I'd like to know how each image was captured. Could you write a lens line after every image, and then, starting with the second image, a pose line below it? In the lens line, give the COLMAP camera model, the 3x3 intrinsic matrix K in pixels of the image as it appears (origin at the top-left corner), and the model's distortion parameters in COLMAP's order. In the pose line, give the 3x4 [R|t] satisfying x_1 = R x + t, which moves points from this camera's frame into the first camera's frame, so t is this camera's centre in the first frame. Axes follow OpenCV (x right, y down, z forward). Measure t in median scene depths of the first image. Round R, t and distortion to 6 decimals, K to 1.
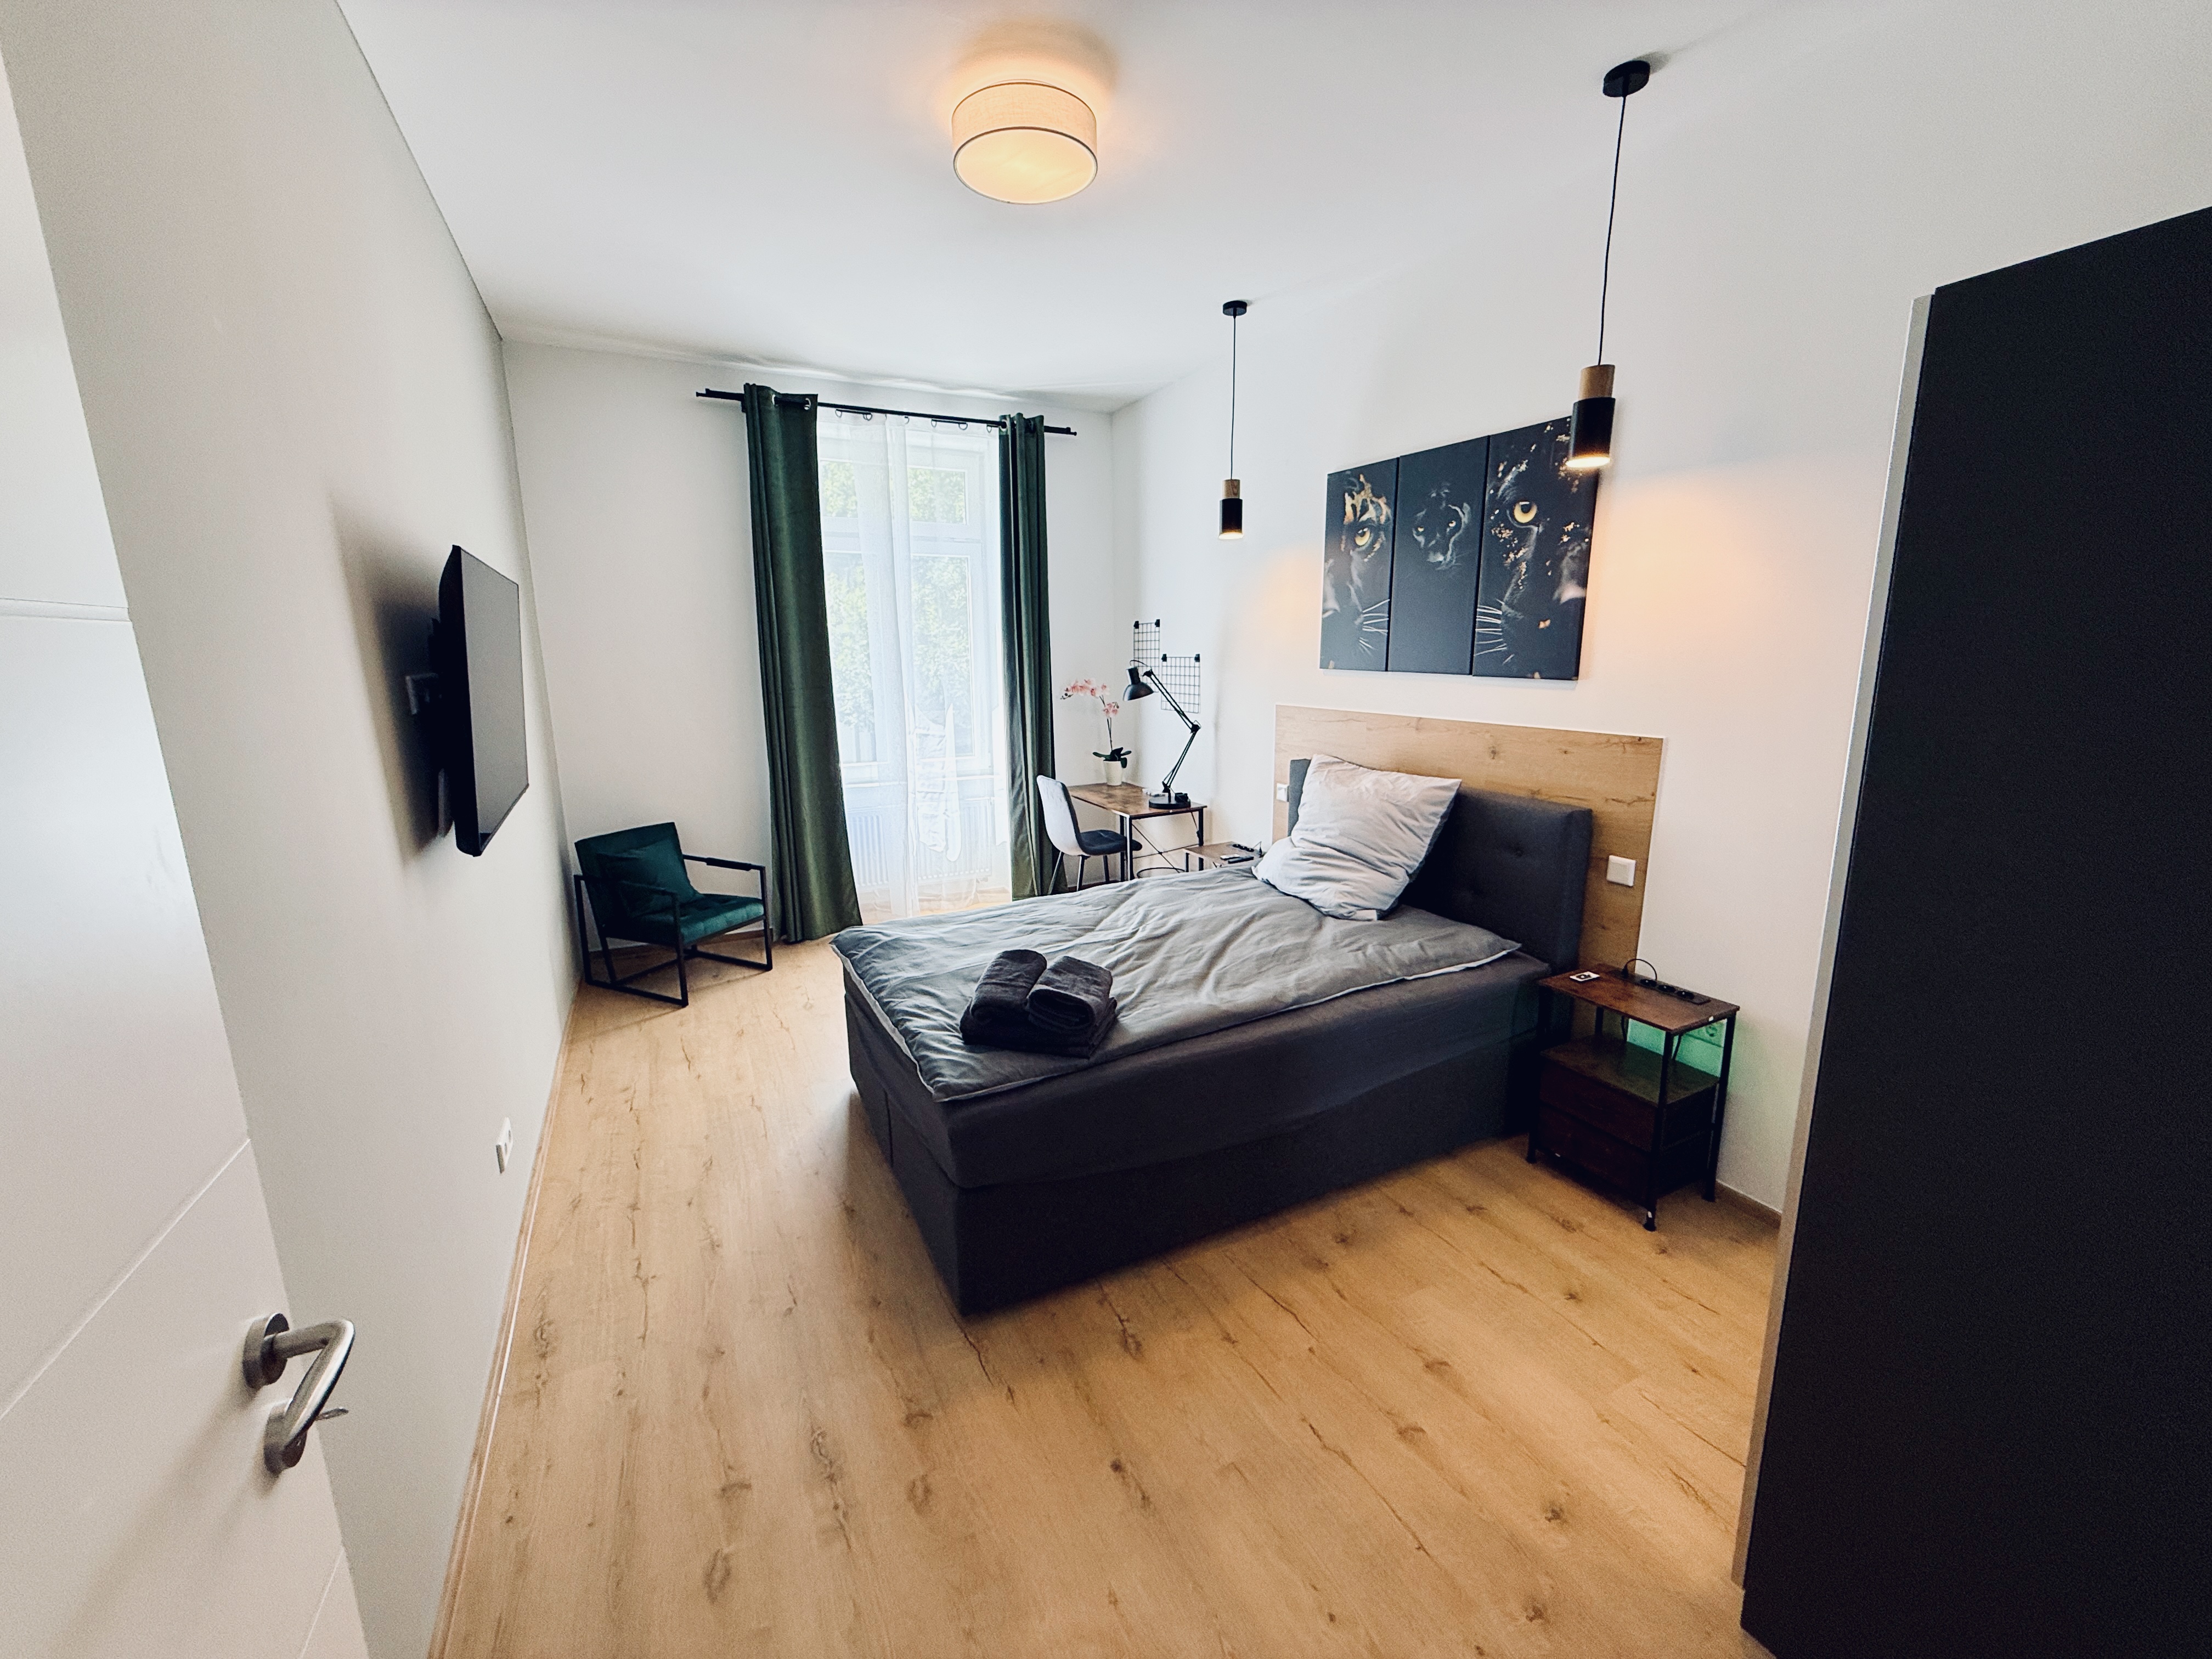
lens RADIAL K [[881.9, 0, 1107.0], [0, 881.9, 823.2], [0, 0, 1]] dist [-0.000417, -0.000358]
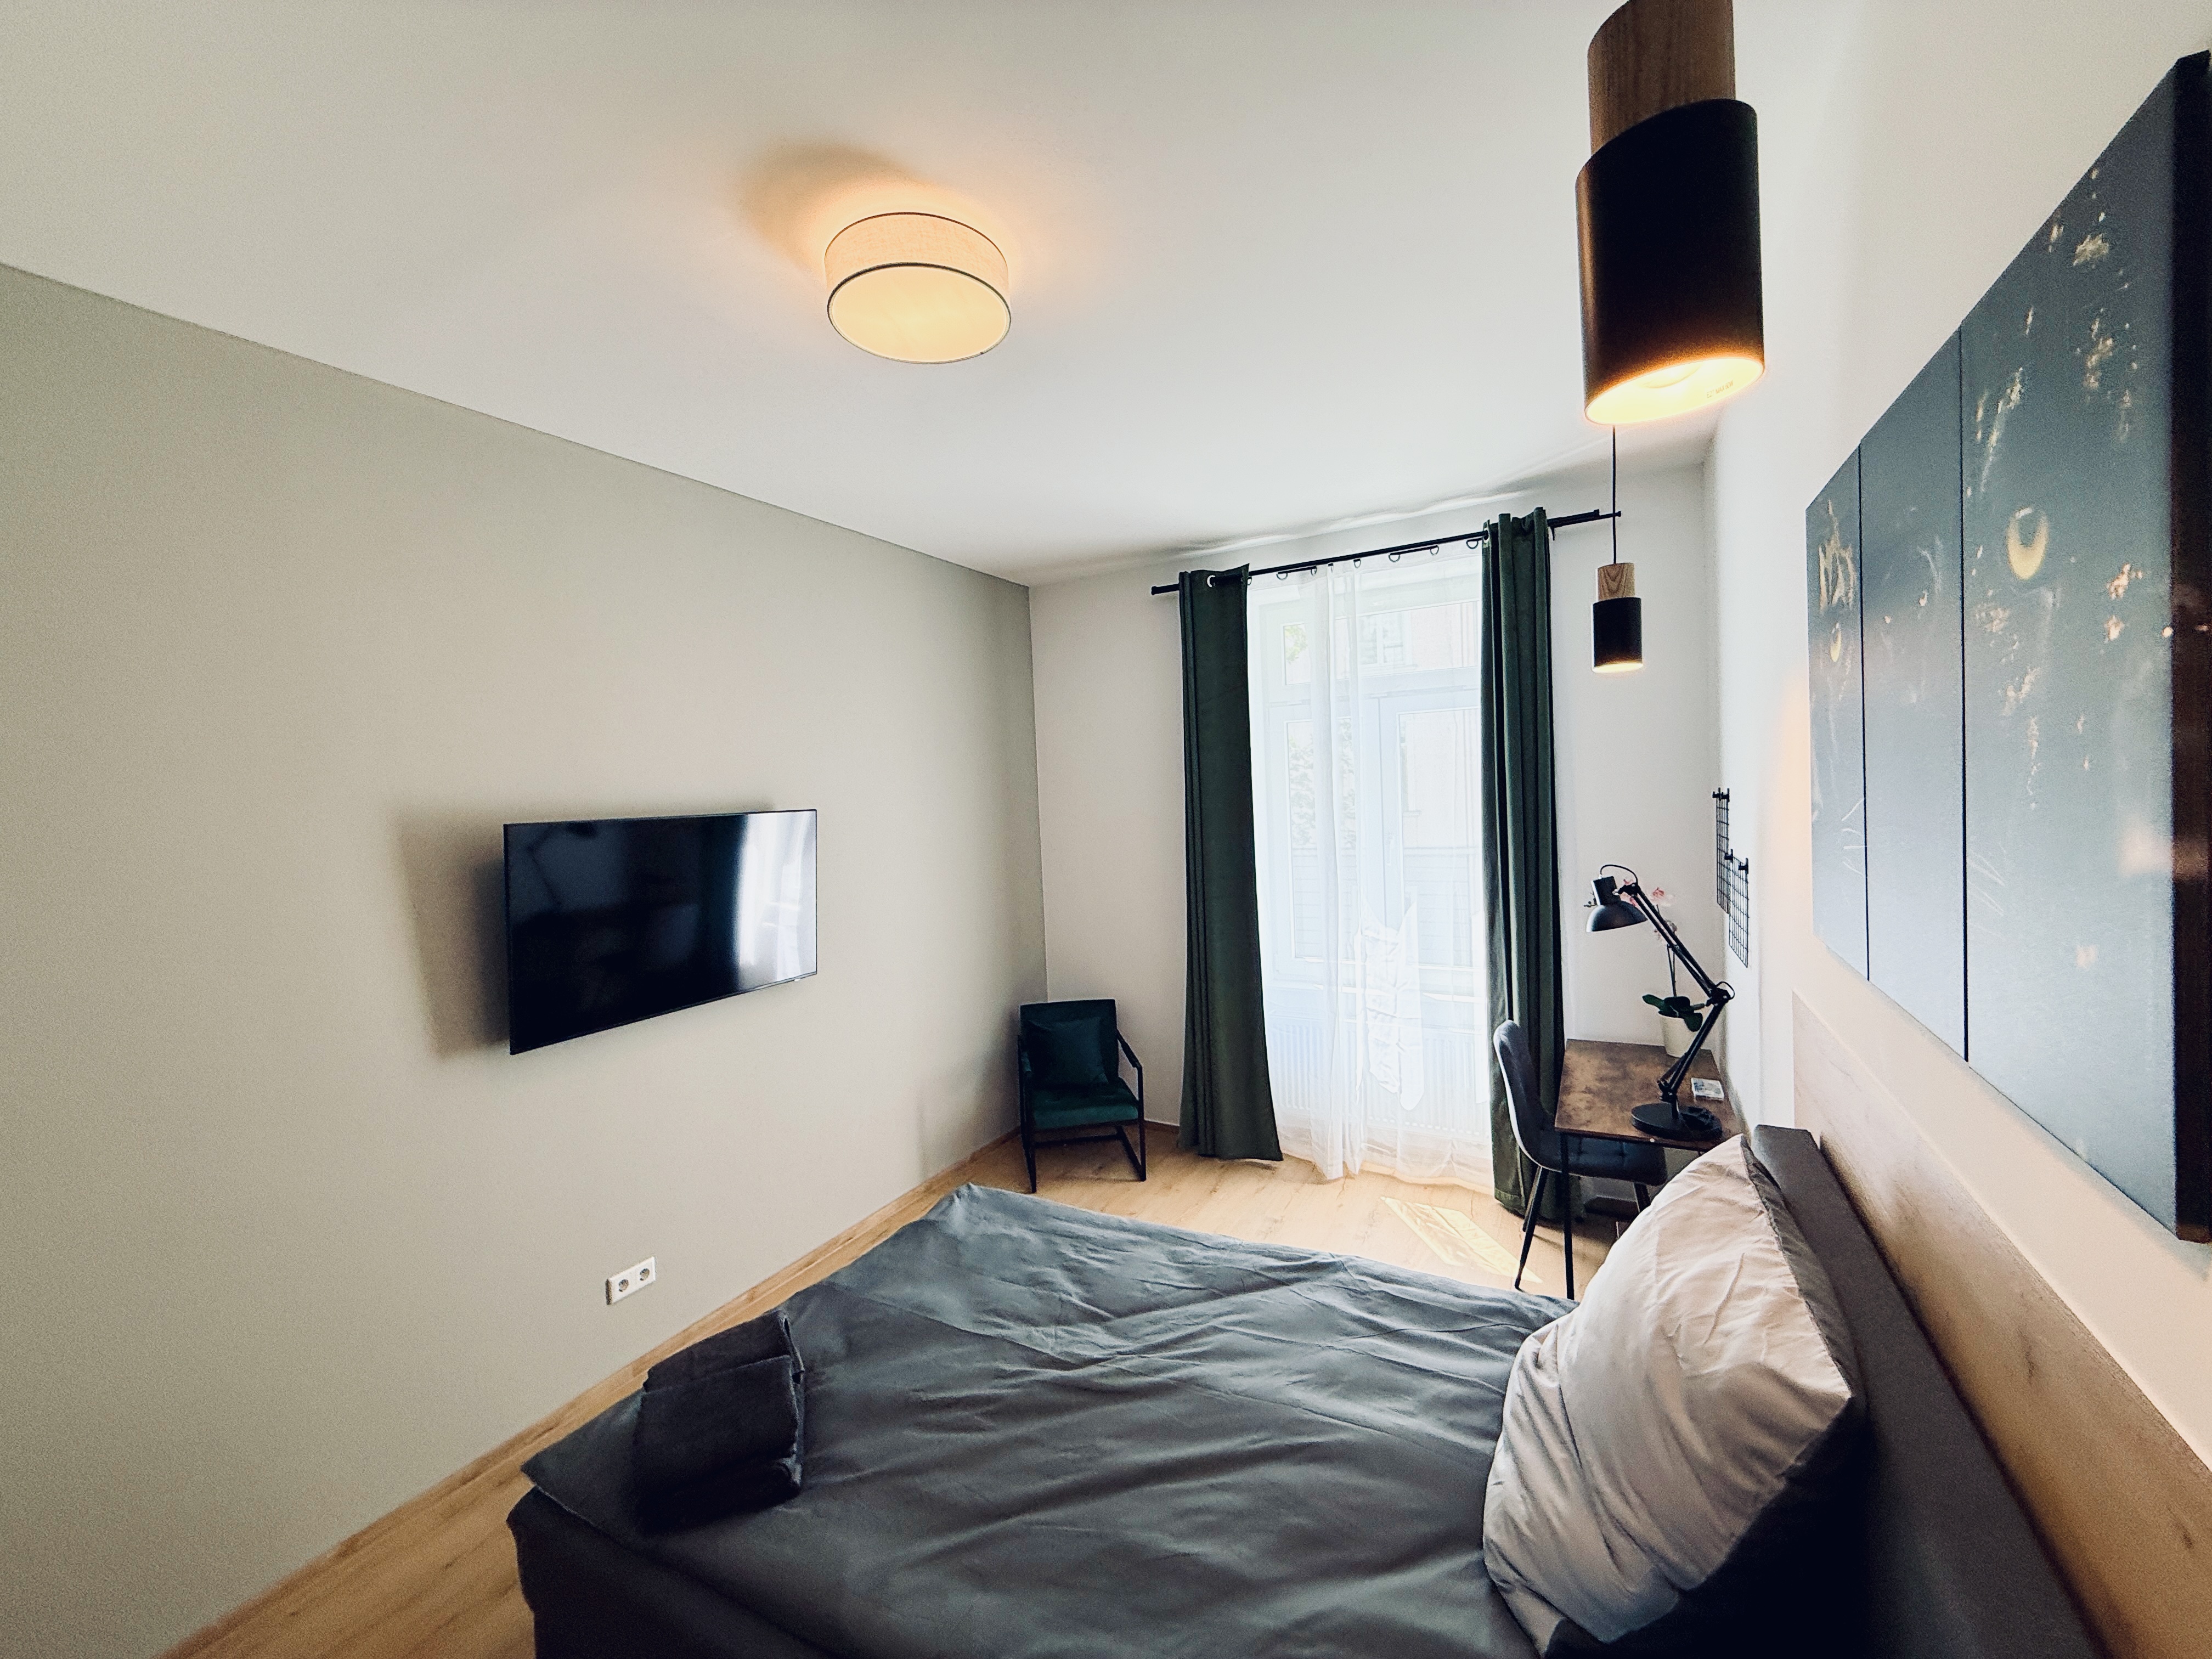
lens RADIAL K [[881.9, 0, 1098.4], [0, 881.9, 820.0], [0, 0, 1]] dist [-0.000417, -0.000358]
pose [[0.554474, 0.011902, -0.832116, 0.489776], [-0.126625, 0.989462, -0.070224, -0.187452], [0.822511, 0.144304, 0.550138, 0.553162]]
